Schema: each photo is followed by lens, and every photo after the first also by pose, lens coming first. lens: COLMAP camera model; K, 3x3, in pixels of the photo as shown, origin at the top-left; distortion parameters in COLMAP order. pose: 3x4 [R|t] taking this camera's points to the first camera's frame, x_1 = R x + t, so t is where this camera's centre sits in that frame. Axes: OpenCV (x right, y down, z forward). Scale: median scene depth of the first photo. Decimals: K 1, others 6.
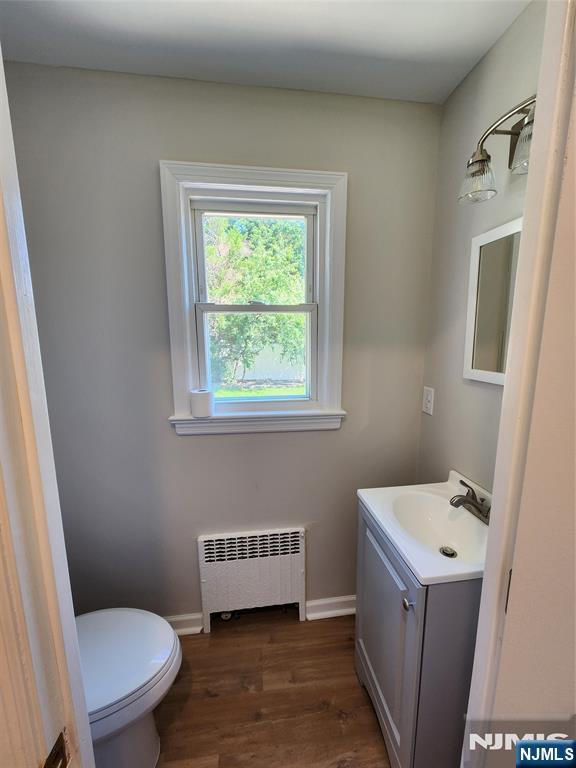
lens RADIAL K [[312.8, 0, 288.0], [0, 312.8, 384.0], [0, 0, 1]] dist [-0.007598, -0.000088]
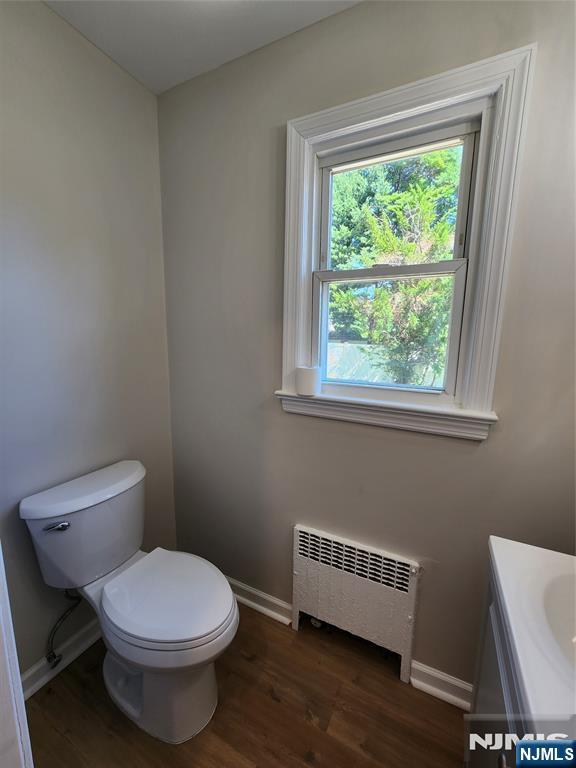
lens RADIAL K [[312.8, 0, 288.0], [0, 312.8, 384.0], [0, 0, 1]] dist [-0.007598, -0.000088]
pose [[0.825314, 0.105950, -0.554645, 0.172478], [-0.111878, 0.993449, 0.023296, 0.052909], [0.553480, 0.042826, 0.831761, 0.193689]]
